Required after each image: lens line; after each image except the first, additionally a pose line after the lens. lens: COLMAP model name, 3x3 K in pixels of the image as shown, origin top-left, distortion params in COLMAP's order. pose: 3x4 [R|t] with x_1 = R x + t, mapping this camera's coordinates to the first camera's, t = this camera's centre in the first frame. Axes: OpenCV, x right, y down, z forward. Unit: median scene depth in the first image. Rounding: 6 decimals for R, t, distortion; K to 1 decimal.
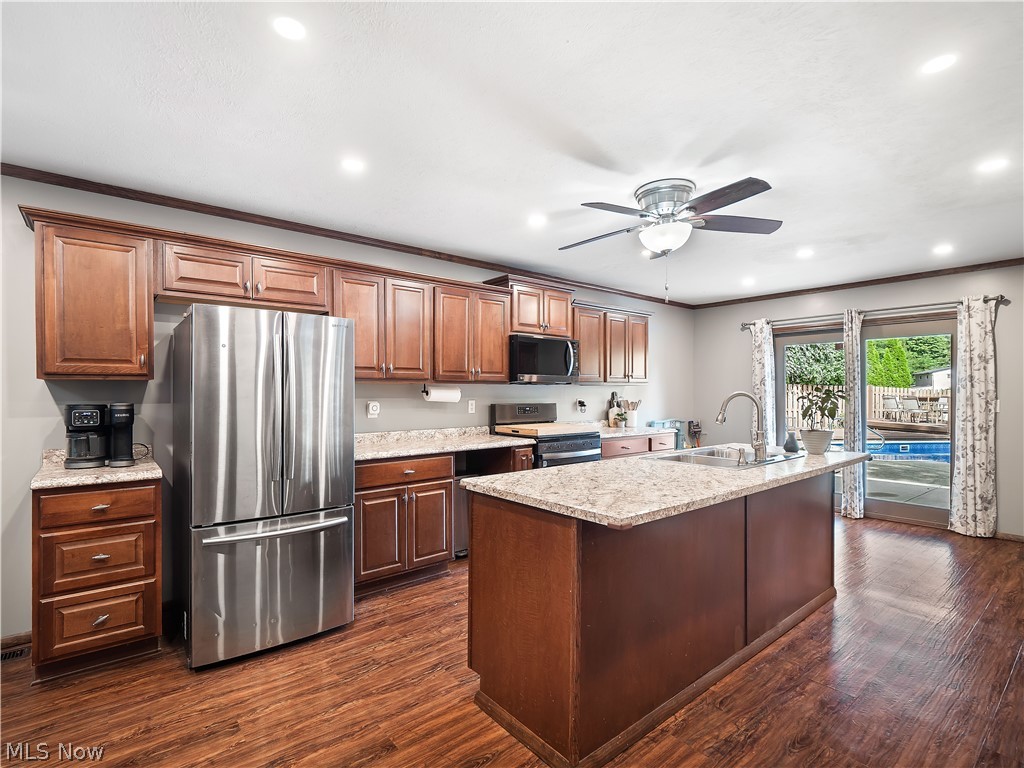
lens RADIAL K [[494.4, 0, 506.5], [0, 494.4, 388.0], [0, 0, 1]] dist [-0.018158, -0.000711]
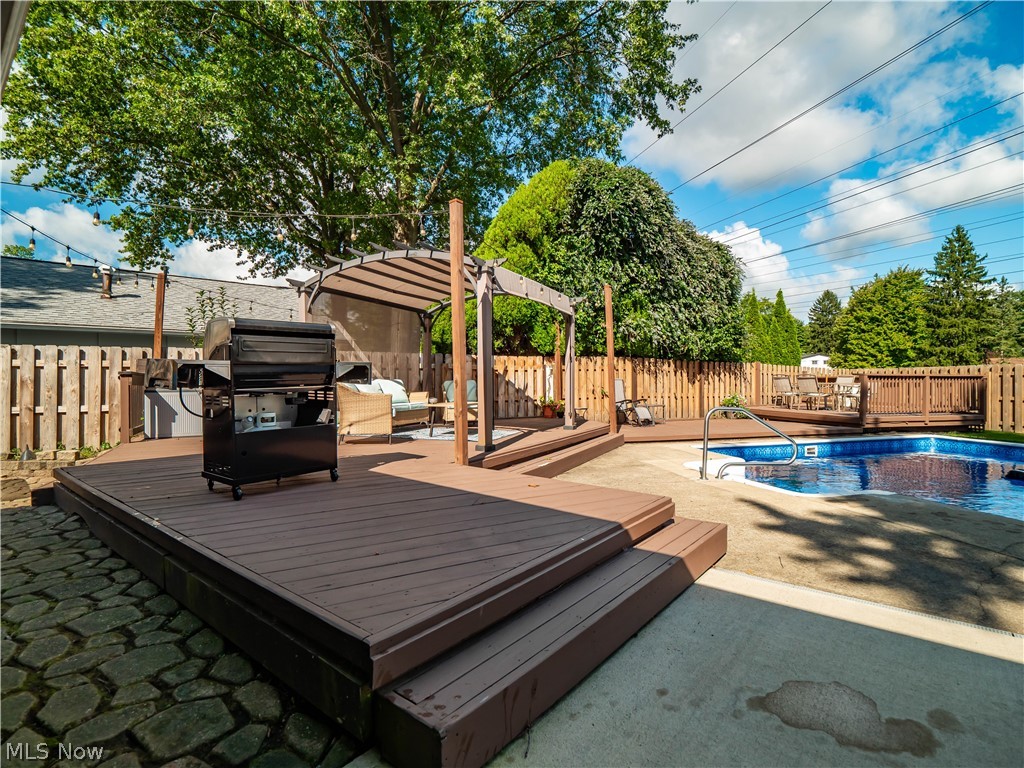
lens RADIAL K [[490.4, 0, 512.0], [0, 490.4, 384.0], [0, 0, 1]] dist [-0.024212, -0.000565]
pose [[0.981098, -0.007871, 0.193349, 0.229571], [0.005577, 0.999907, 0.012407, 0.018343], [-0.193429, -0.011094, 0.981052, 0.341516]]
